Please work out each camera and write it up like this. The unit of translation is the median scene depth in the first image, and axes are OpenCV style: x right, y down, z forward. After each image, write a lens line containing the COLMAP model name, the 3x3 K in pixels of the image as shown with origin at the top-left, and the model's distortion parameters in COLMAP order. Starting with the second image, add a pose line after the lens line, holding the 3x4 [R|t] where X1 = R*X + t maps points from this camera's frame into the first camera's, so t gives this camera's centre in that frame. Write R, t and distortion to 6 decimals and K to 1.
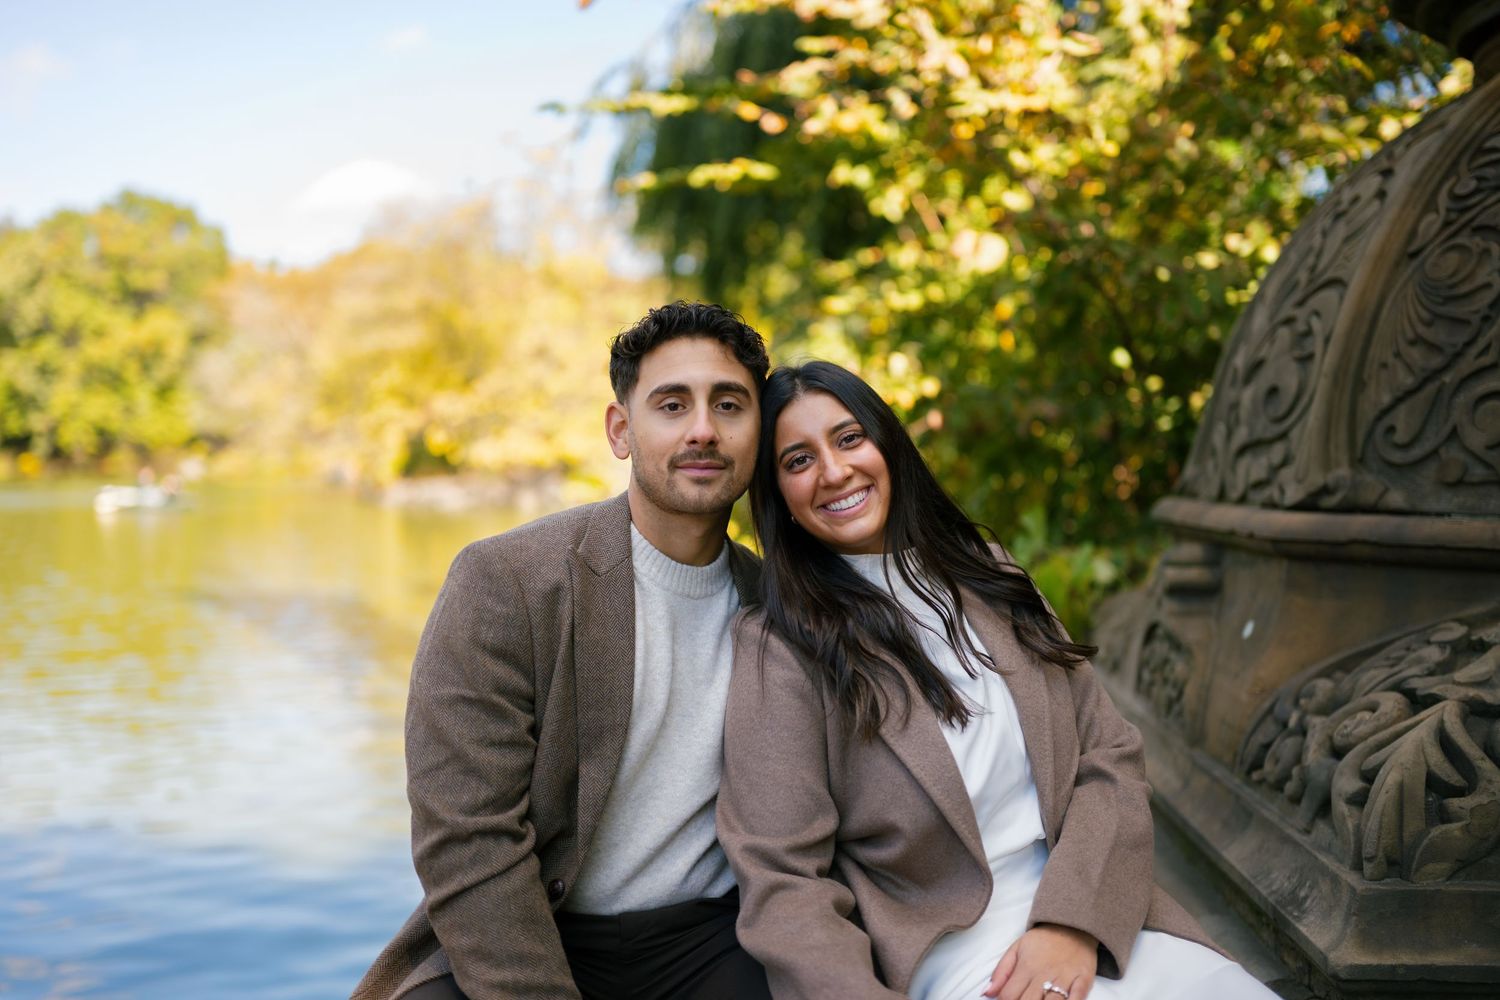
lens RADIAL K [[1431.4, 0, 742.7], [0, 1431.4, 498.2], [0, 0, 1]] dist [0.010407, 0.000000]
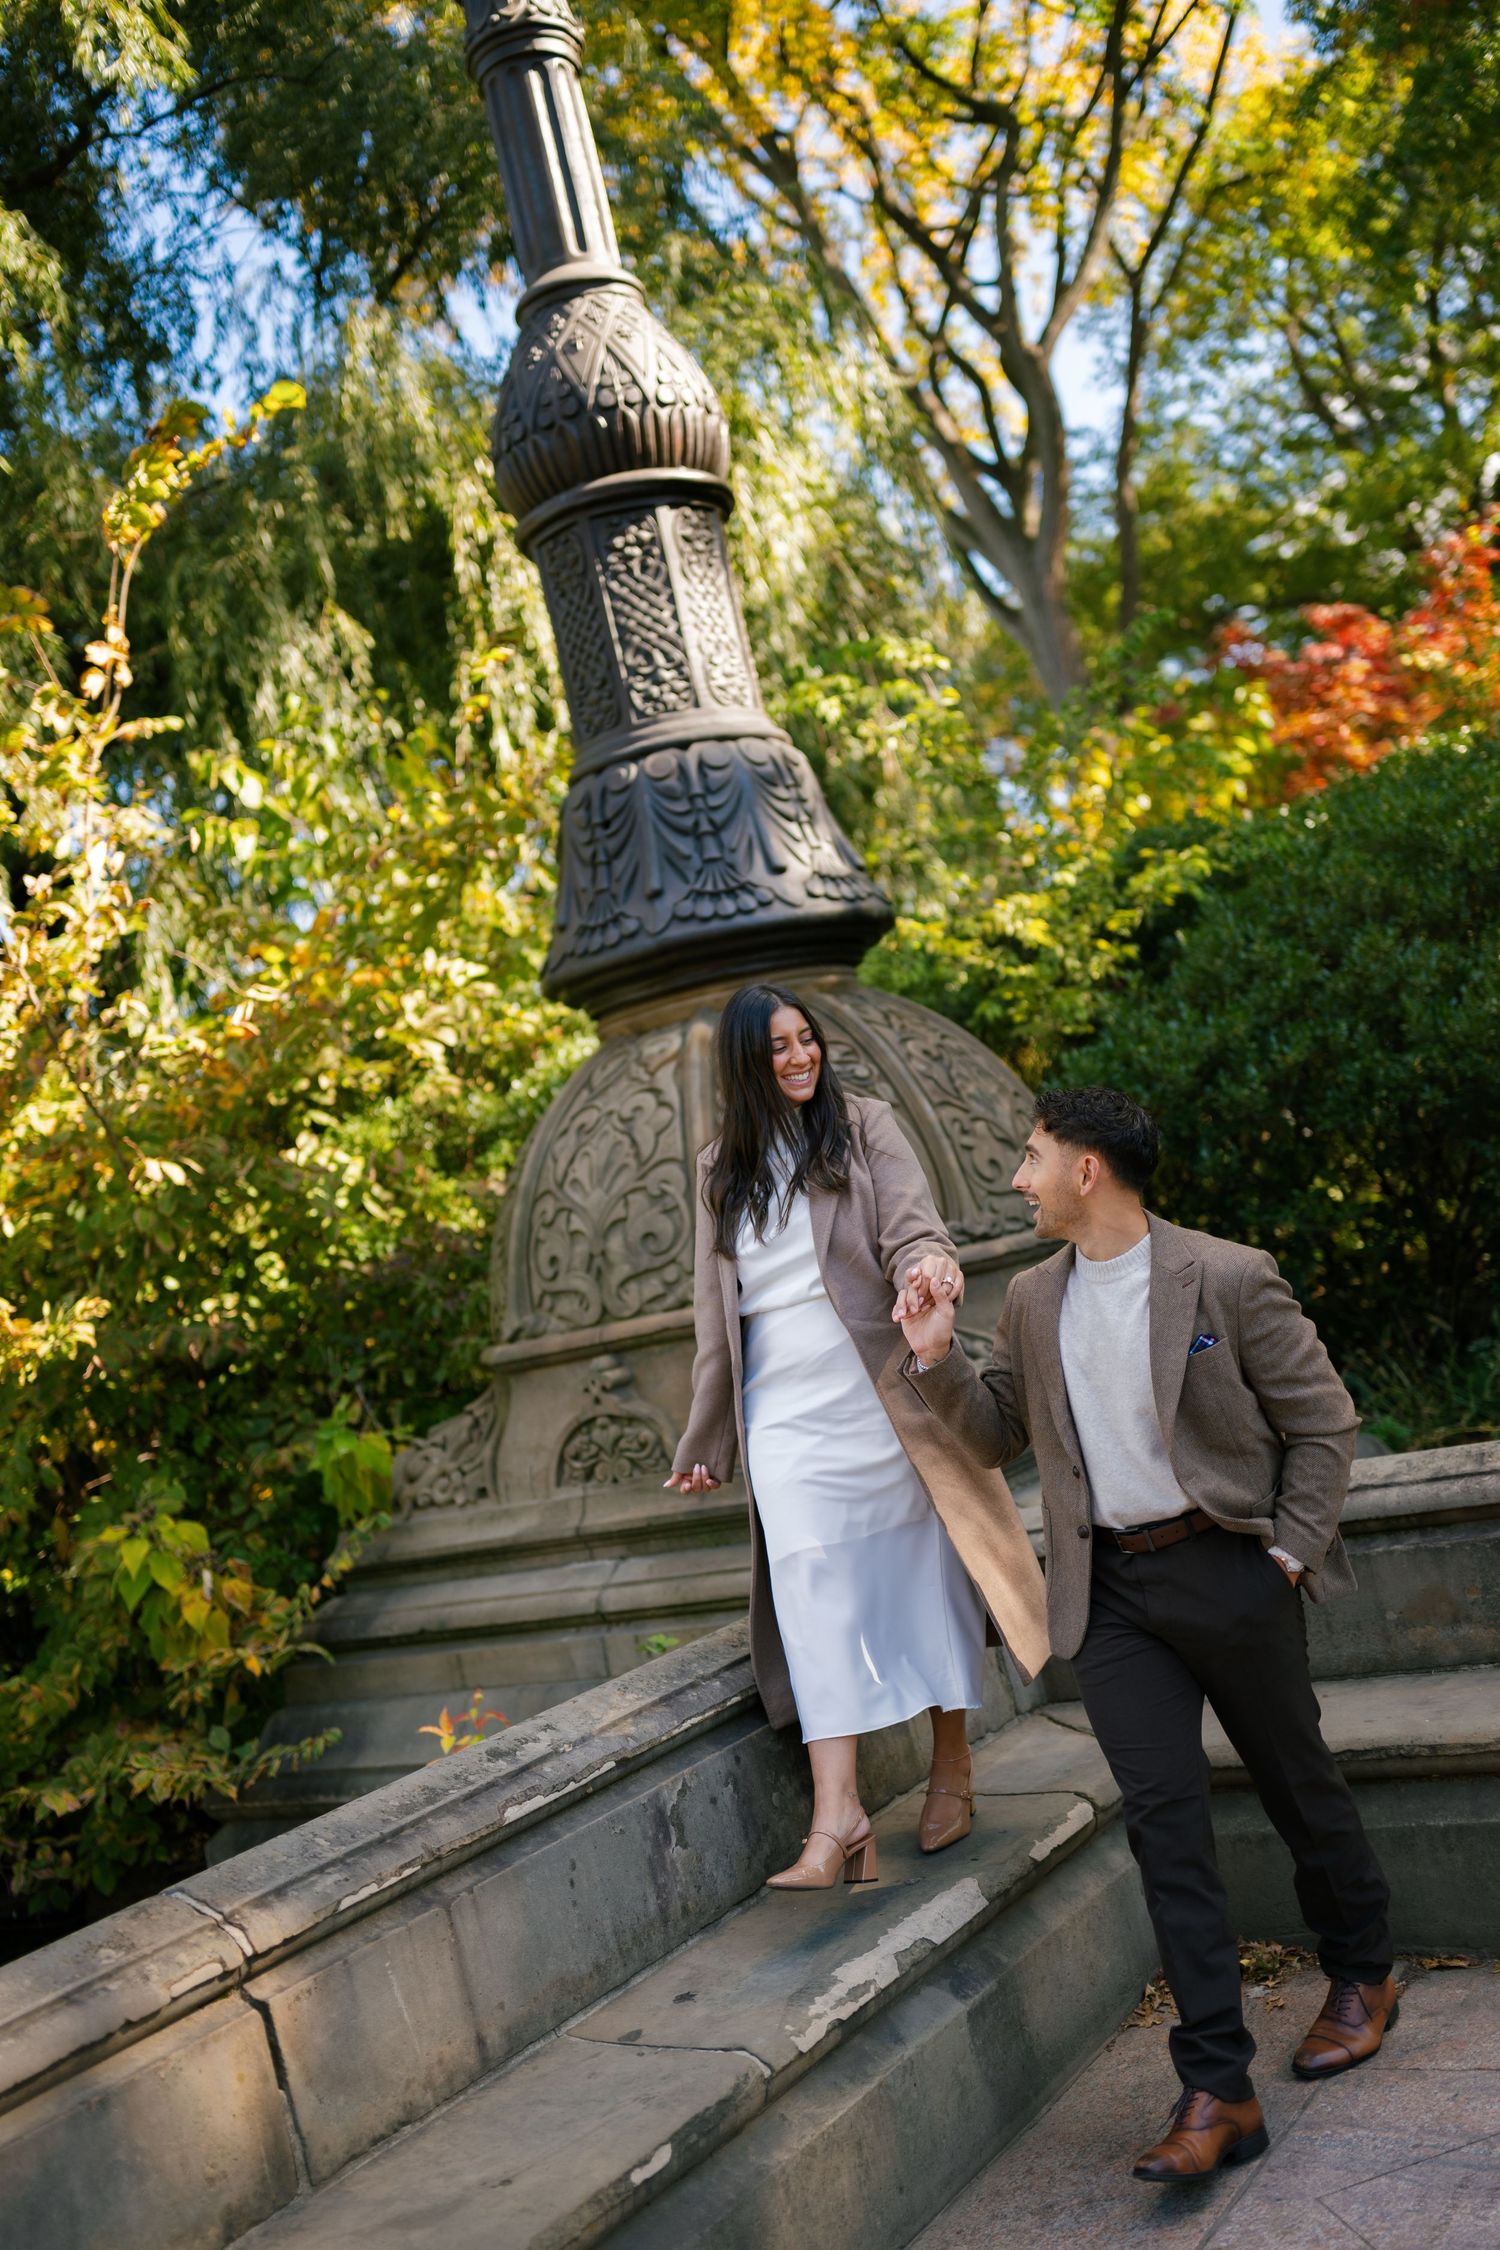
lens RADIAL K [[2147.1, 0, 761.6], [0, 2147.1, 1109.0], [0, 0, 1]] dist [0.010407, 0.000000]
pose [[0.503157, -0.062040, 0.861965, -1.401854], [0.239521, 0.968356, -0.070118, -0.016196], [-0.830339, 0.241739, 0.502095, -0.238594]]
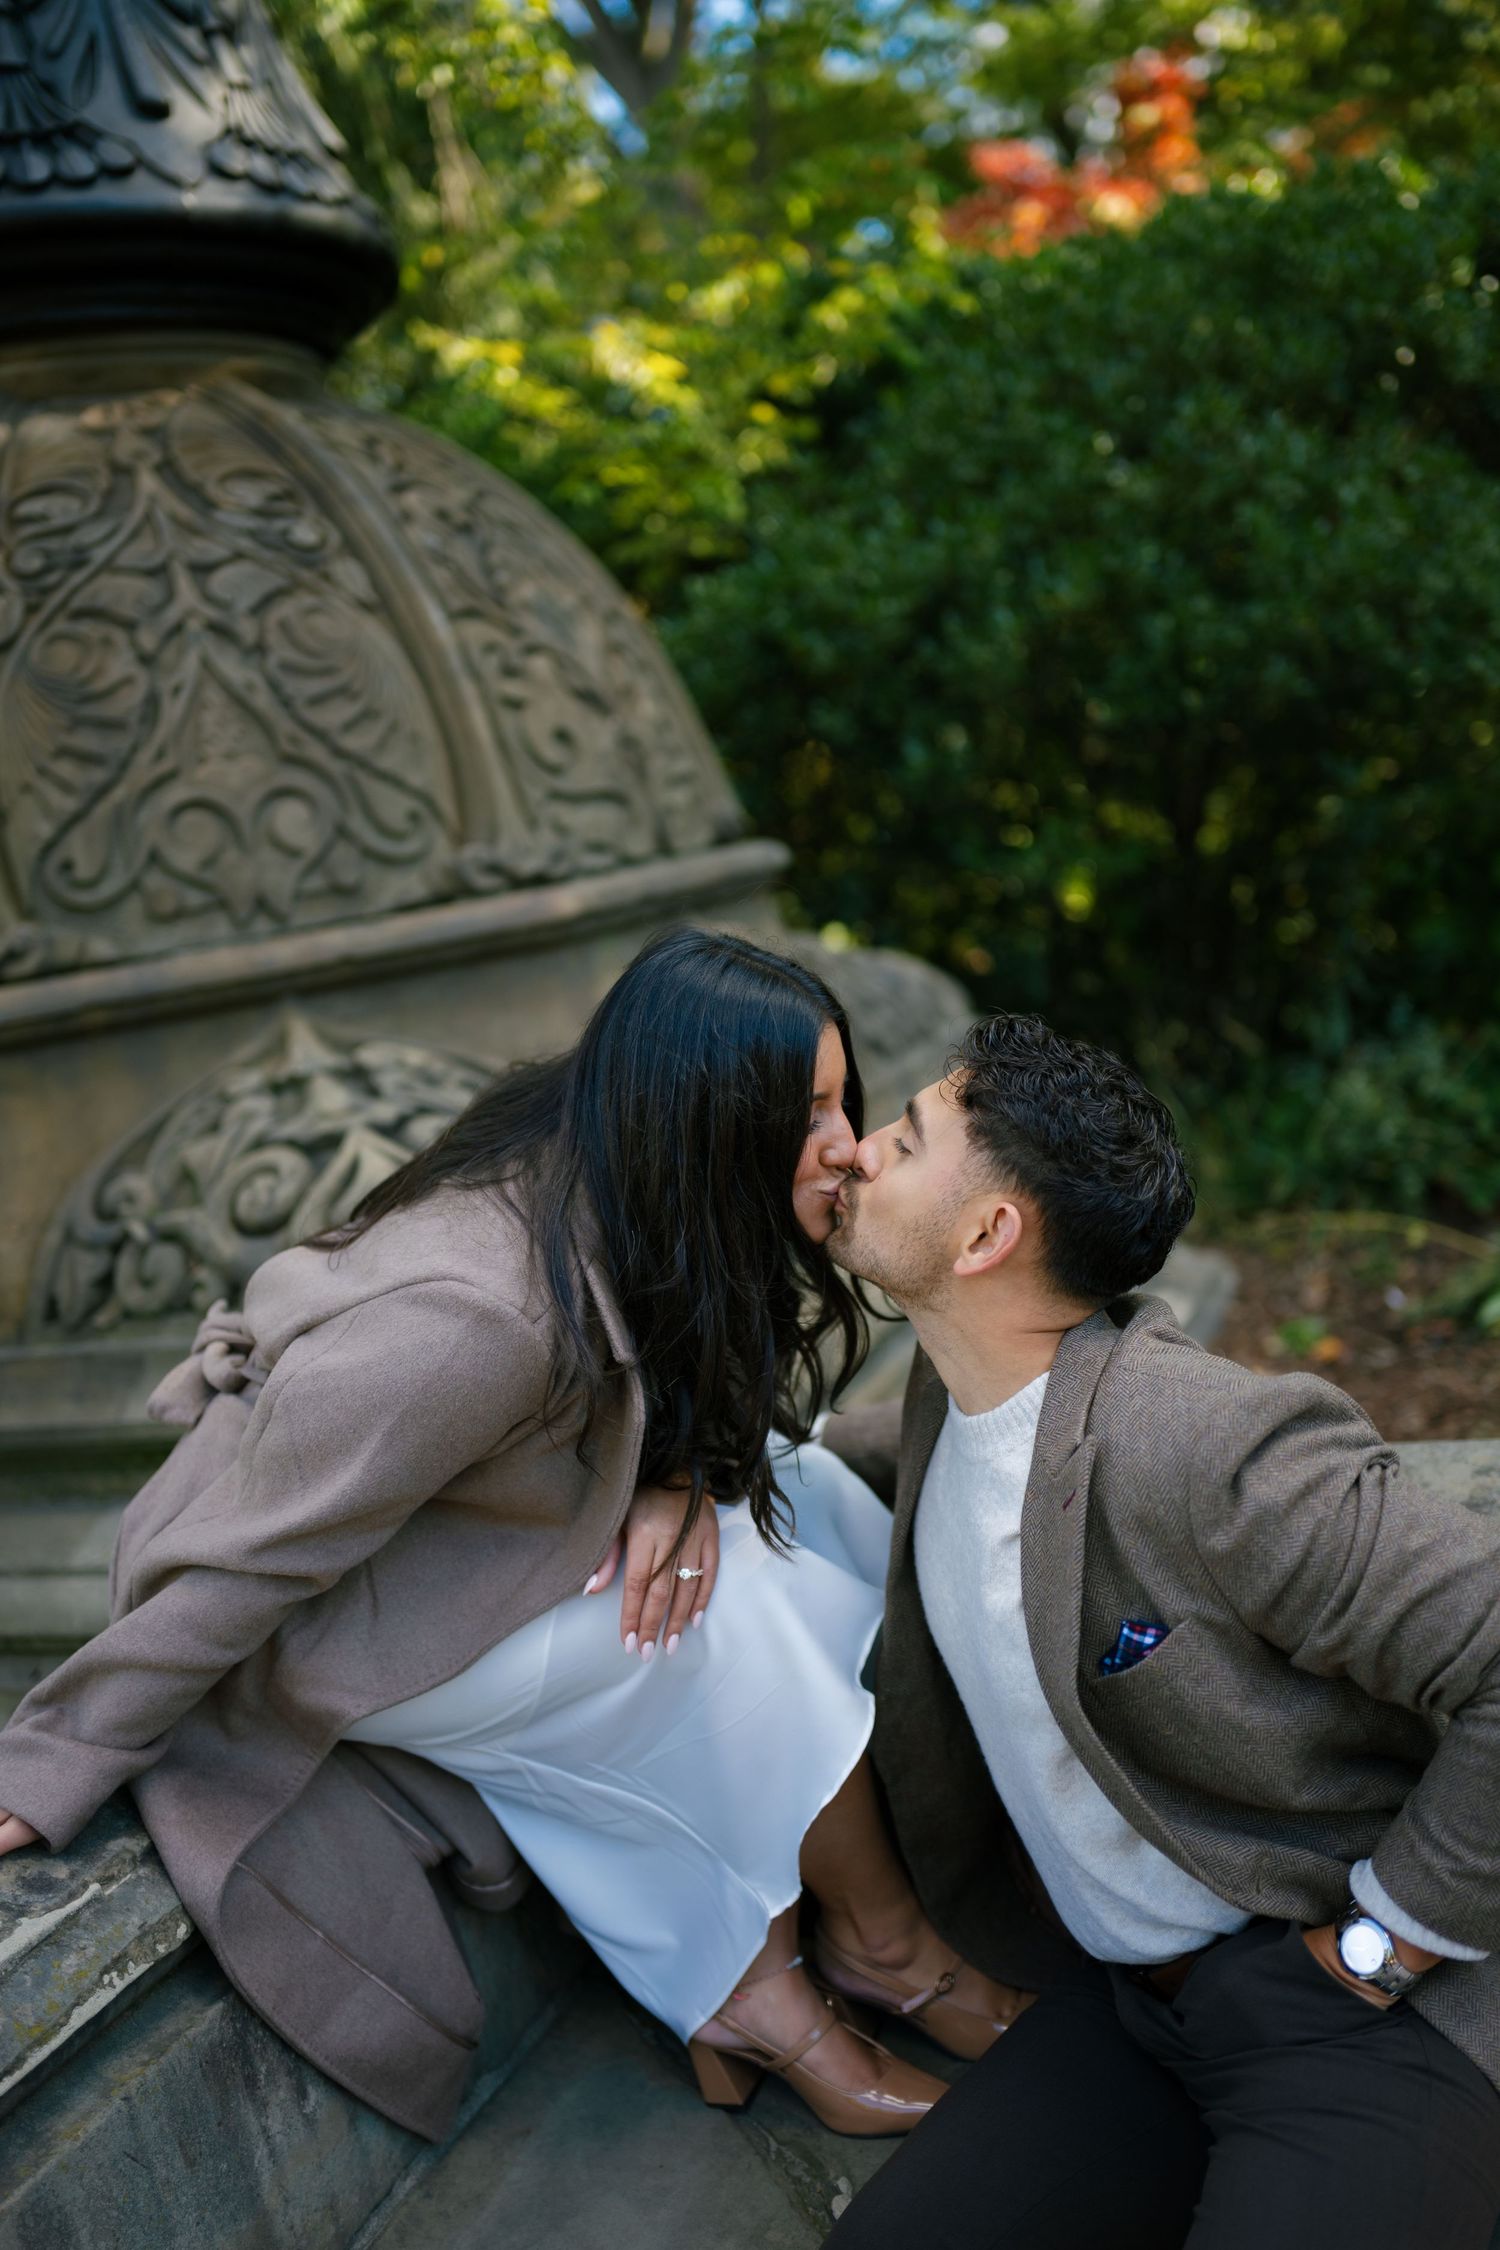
lens RADIAL K [[2147.1, 0, 789.7], [0, 2147.1, 1117.5], [0, 0, 1]] dist [0.010407, 0.000000]
pose [[0.330984, -0.207666, 0.920502, -0.454433], [0.193252, 0.969726, 0.149283, -0.010727], [-0.923636, 0.128479, 0.361095, 0.179341]]
